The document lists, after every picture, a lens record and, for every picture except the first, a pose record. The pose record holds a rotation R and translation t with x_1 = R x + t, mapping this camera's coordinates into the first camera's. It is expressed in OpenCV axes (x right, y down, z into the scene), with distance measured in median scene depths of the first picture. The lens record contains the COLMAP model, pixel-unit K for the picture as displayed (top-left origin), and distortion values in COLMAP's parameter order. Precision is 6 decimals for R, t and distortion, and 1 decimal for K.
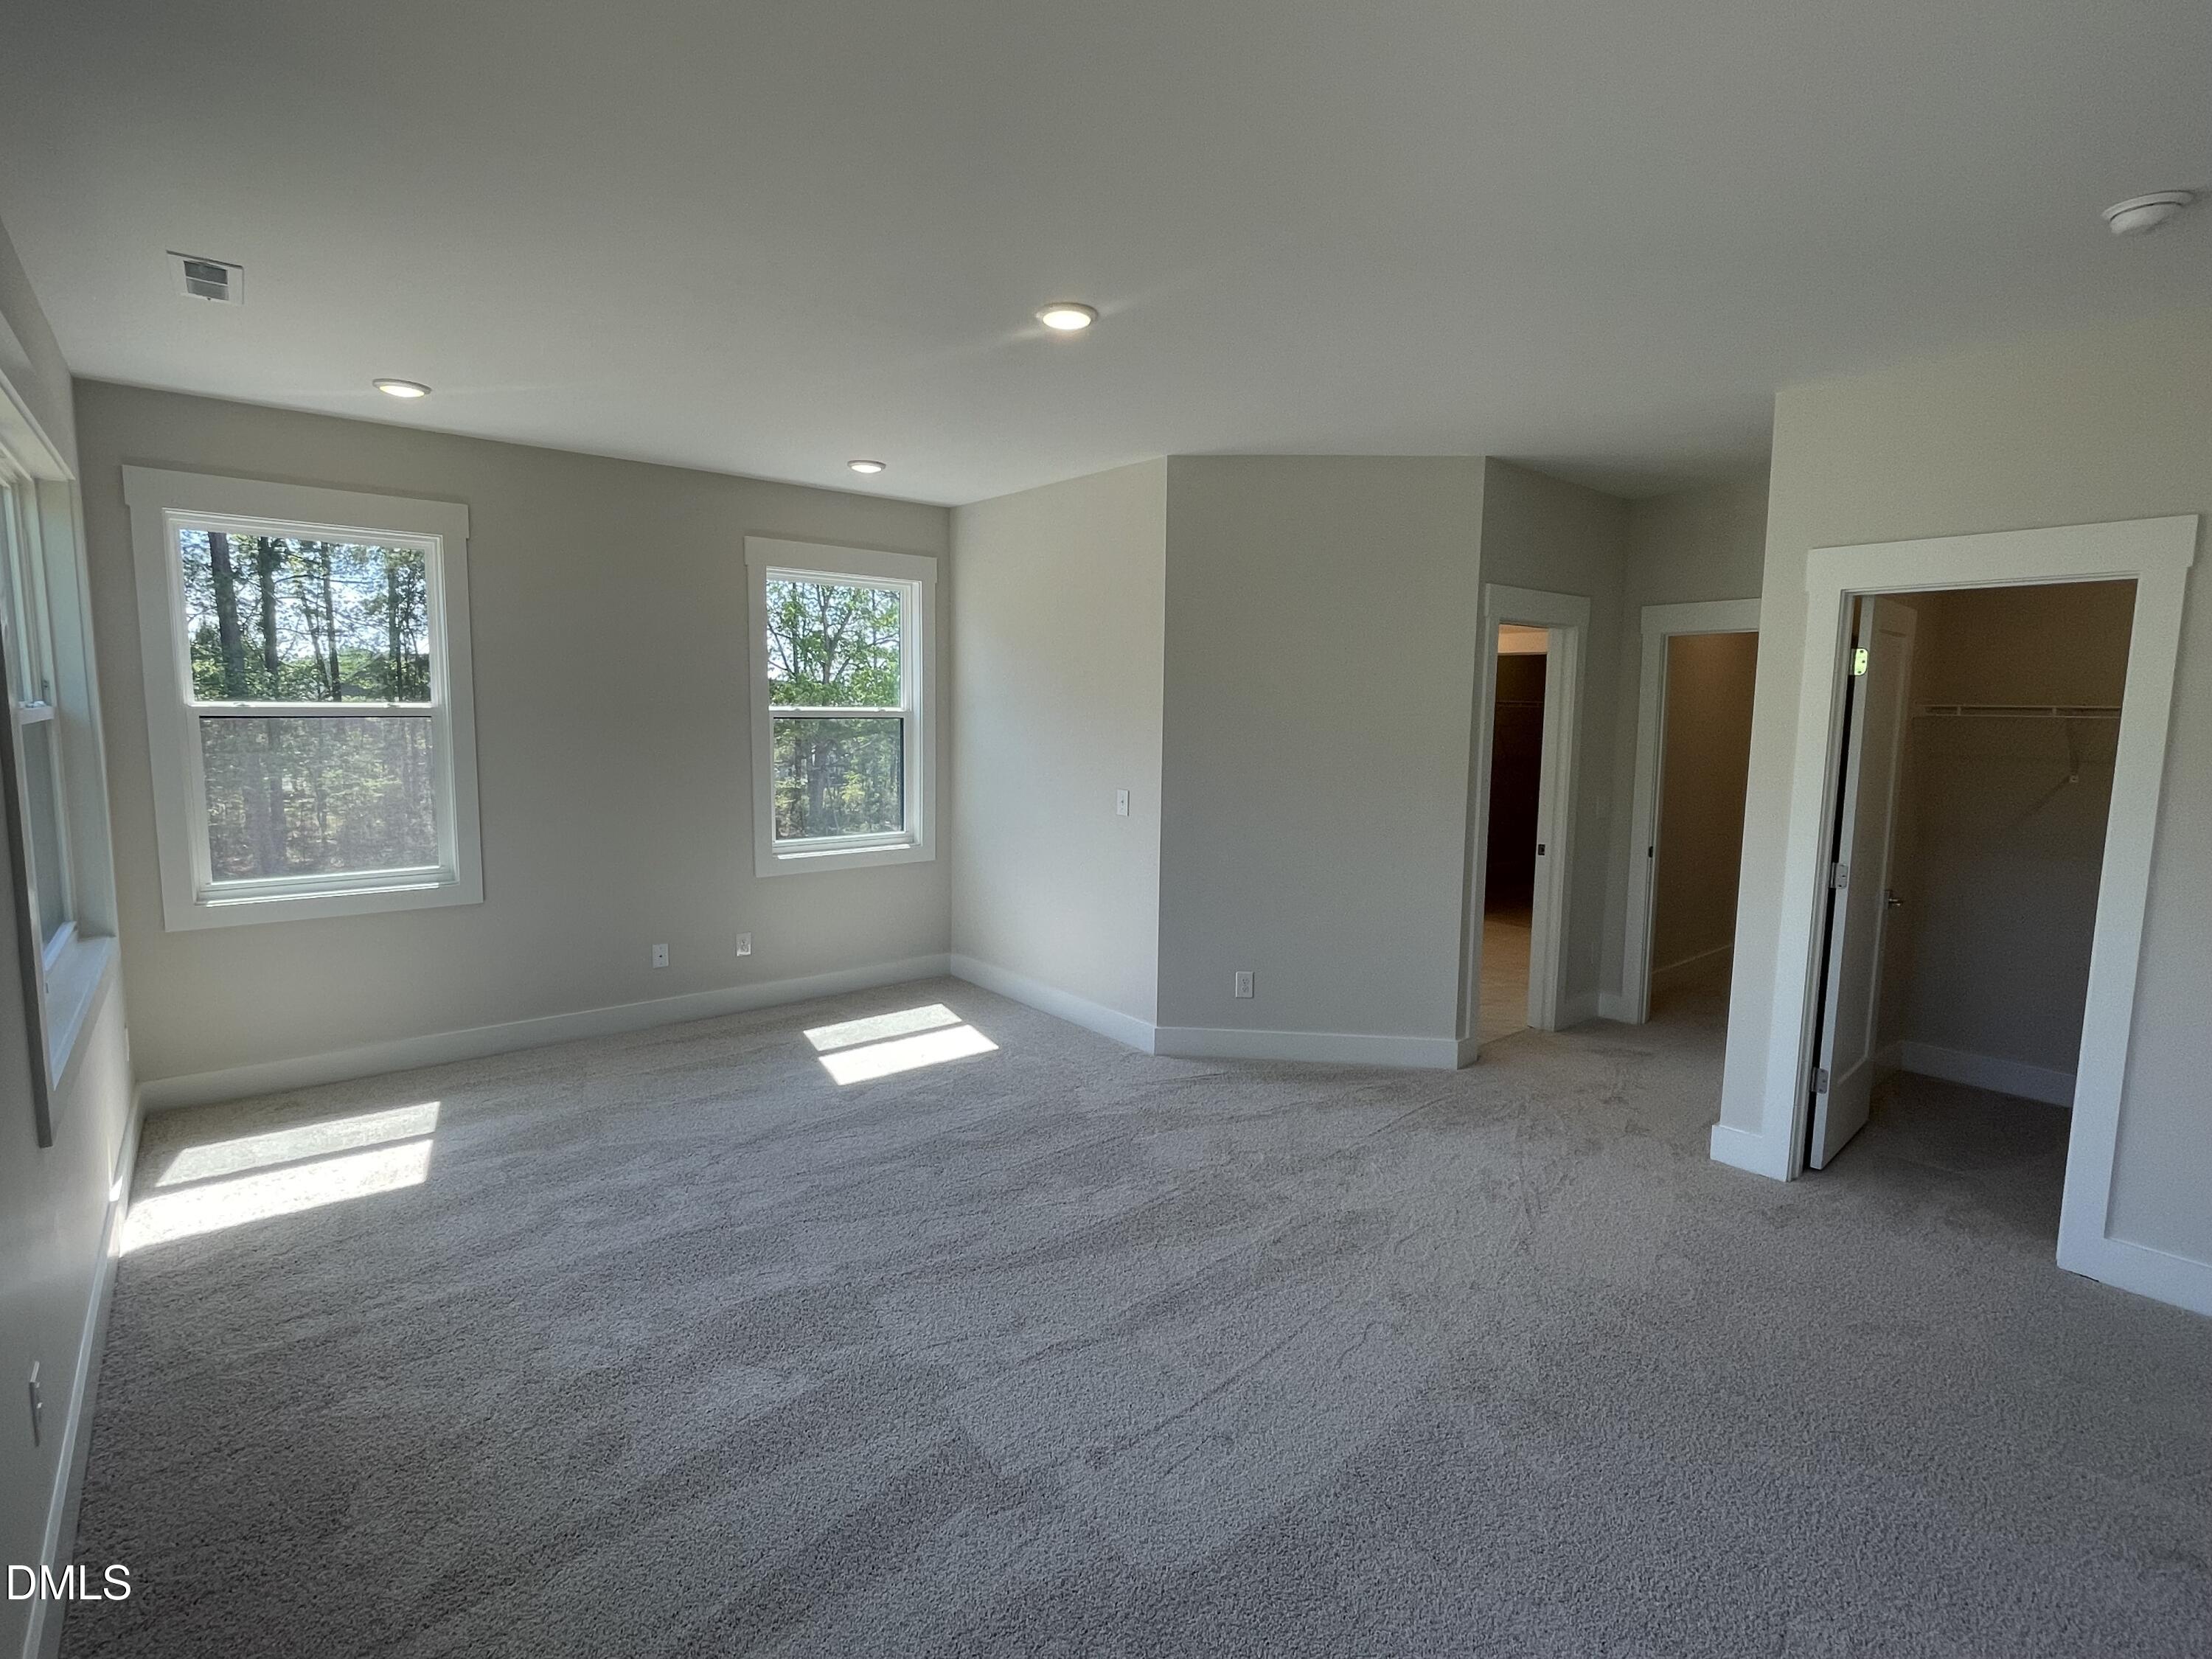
lens RADIAL K [[1058.3, 0, 1107.5], [0, 1058.3, 825.2], [0, 0, 1]] dist [-0.000166, 0.001834]
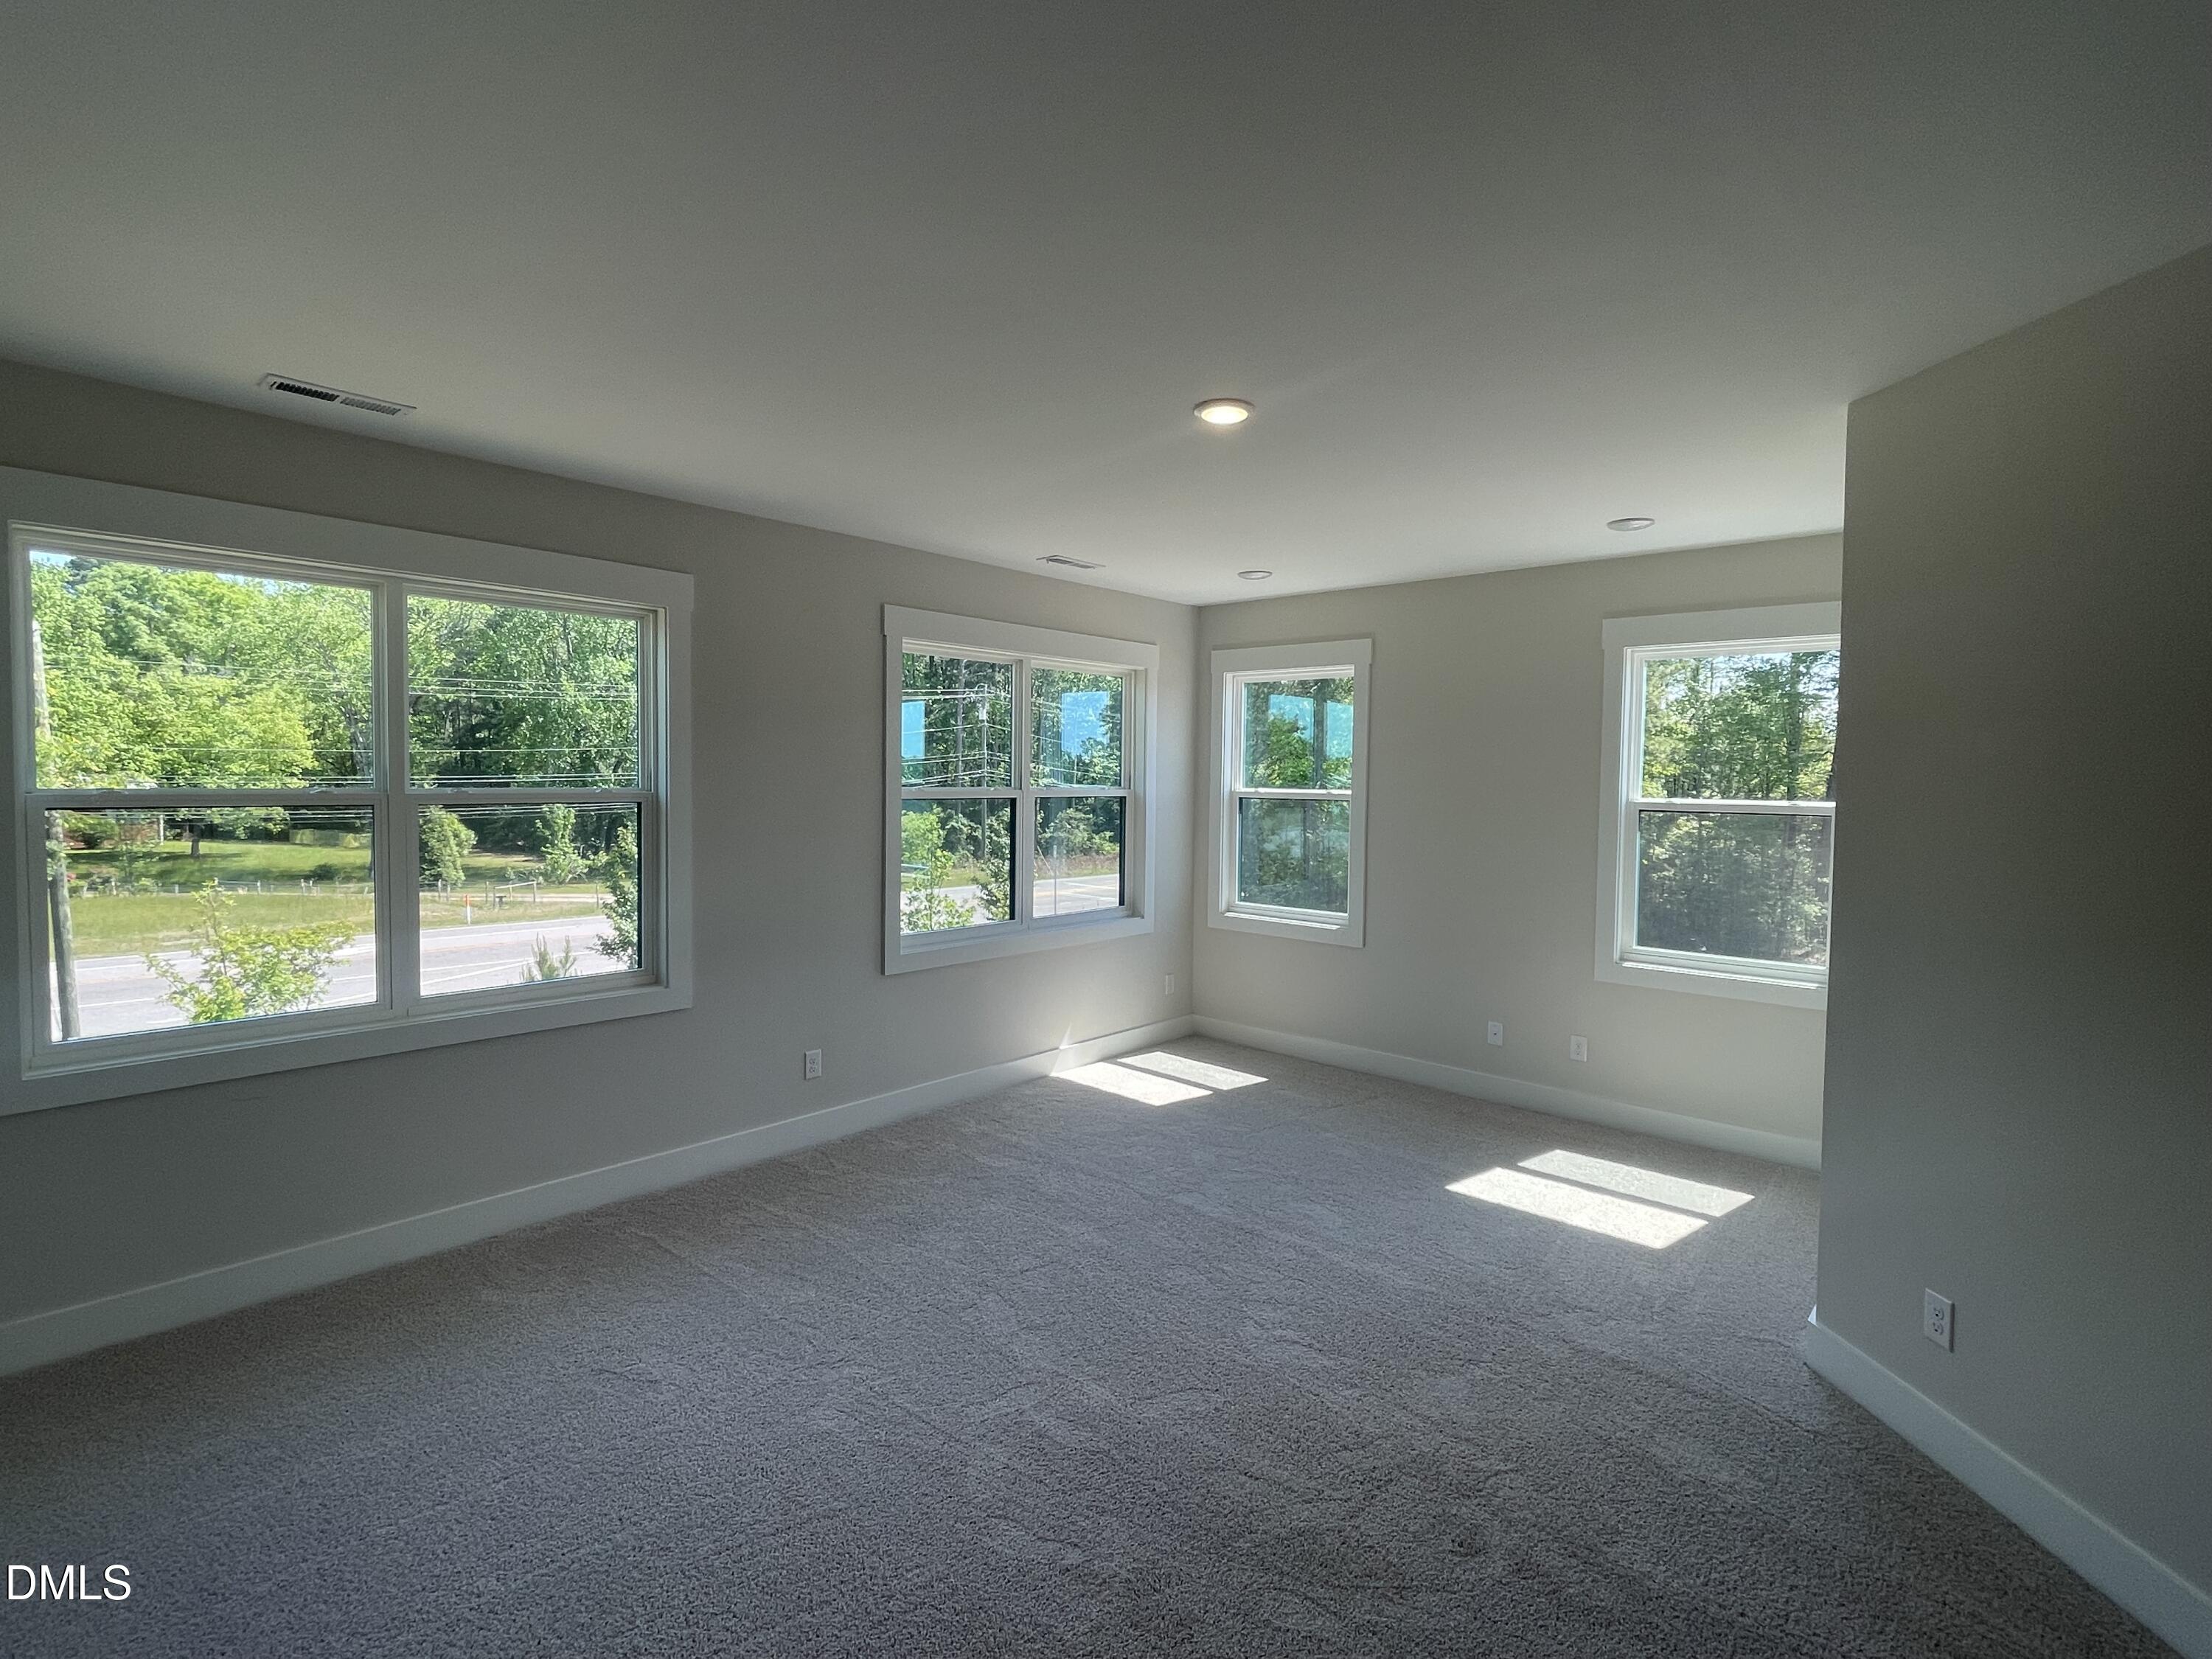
lens RADIAL K [[1055.2, 0, 1105.1], [0, 1055.2, 819.5], [0, 0, 1]] dist [0.003253, -0.000585]
pose [[0.150451, 0.027867, -0.988225, 0.620858], [-0.130768, 0.991380, 0.008047, -0.049968], [0.979931, 0.128017, 0.152798, 0.505033]]
